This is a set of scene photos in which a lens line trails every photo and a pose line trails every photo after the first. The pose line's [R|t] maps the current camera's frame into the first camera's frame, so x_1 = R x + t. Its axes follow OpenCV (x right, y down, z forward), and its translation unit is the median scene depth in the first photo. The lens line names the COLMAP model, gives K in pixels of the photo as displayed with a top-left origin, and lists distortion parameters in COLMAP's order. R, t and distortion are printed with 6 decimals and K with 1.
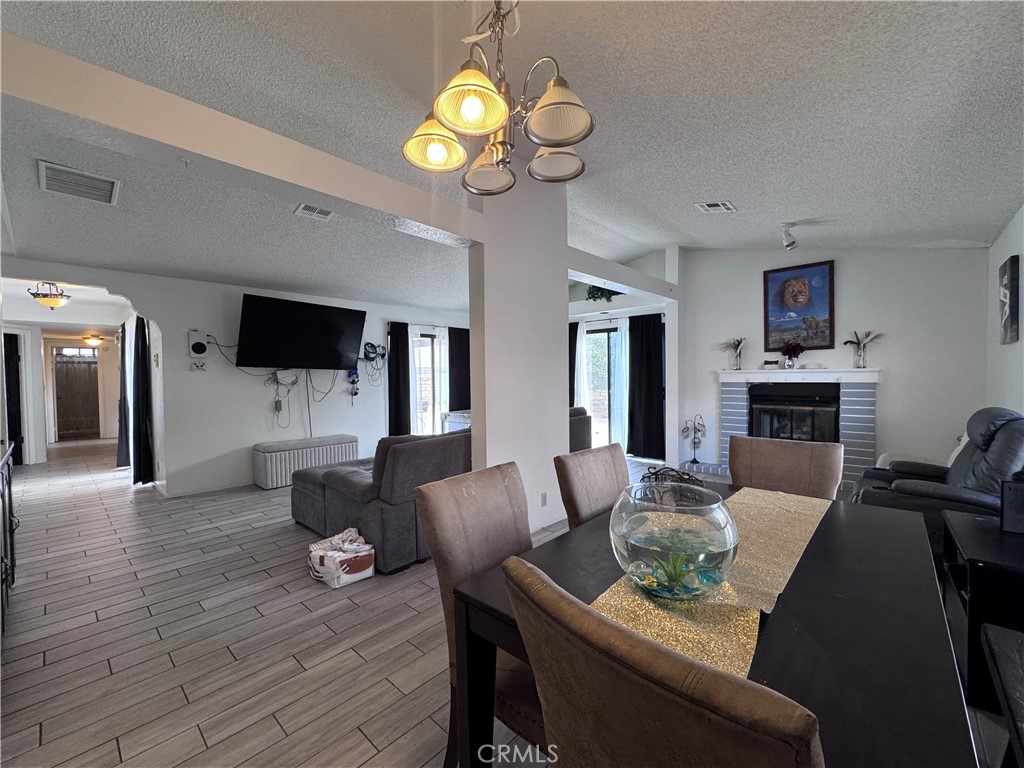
lens RADIAL K [[421.1, 0, 512.3], [0, 421.1, 382.9], [0, 0, 1]] dist [-0.000951, 0.000399]
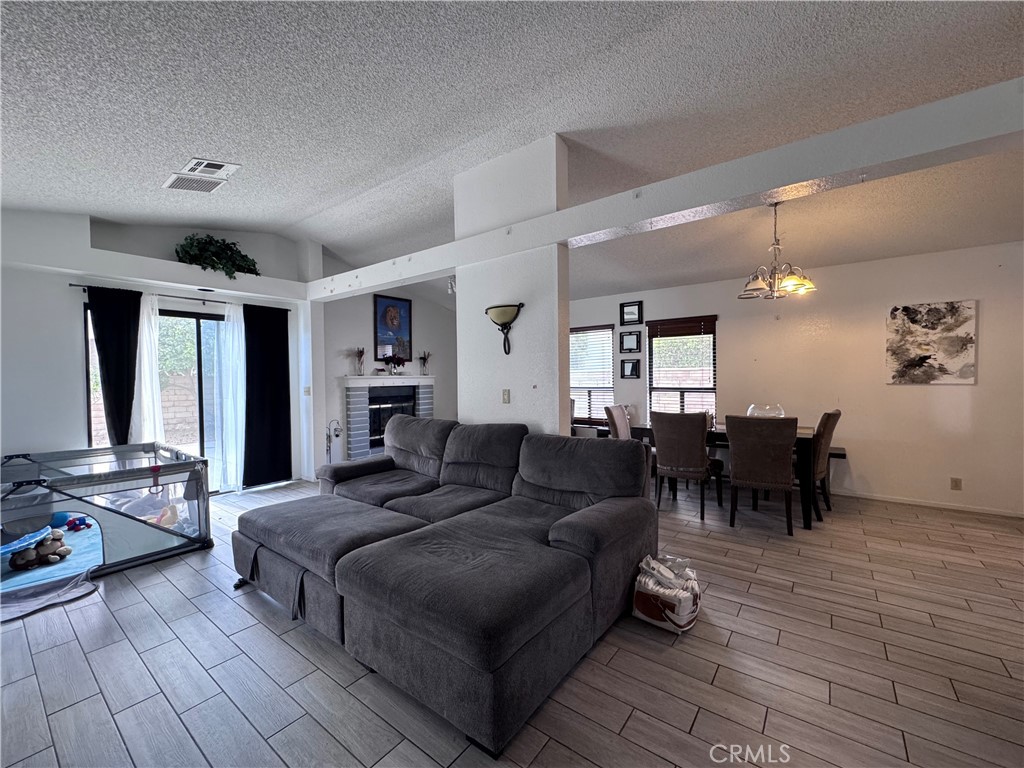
lens RADIAL K [[421.1, 0, 512.1], [0, 421.1, 385.9], [0, 0, 1]] dist [-0.000951, 0.000399]
pose [[-0.084373, -0.008021, 0.996402, -0.656718], [0.032218, 0.999423, 0.010773, -0.003523], [-0.995913, 0.033011, -0.084065, 0.742690]]
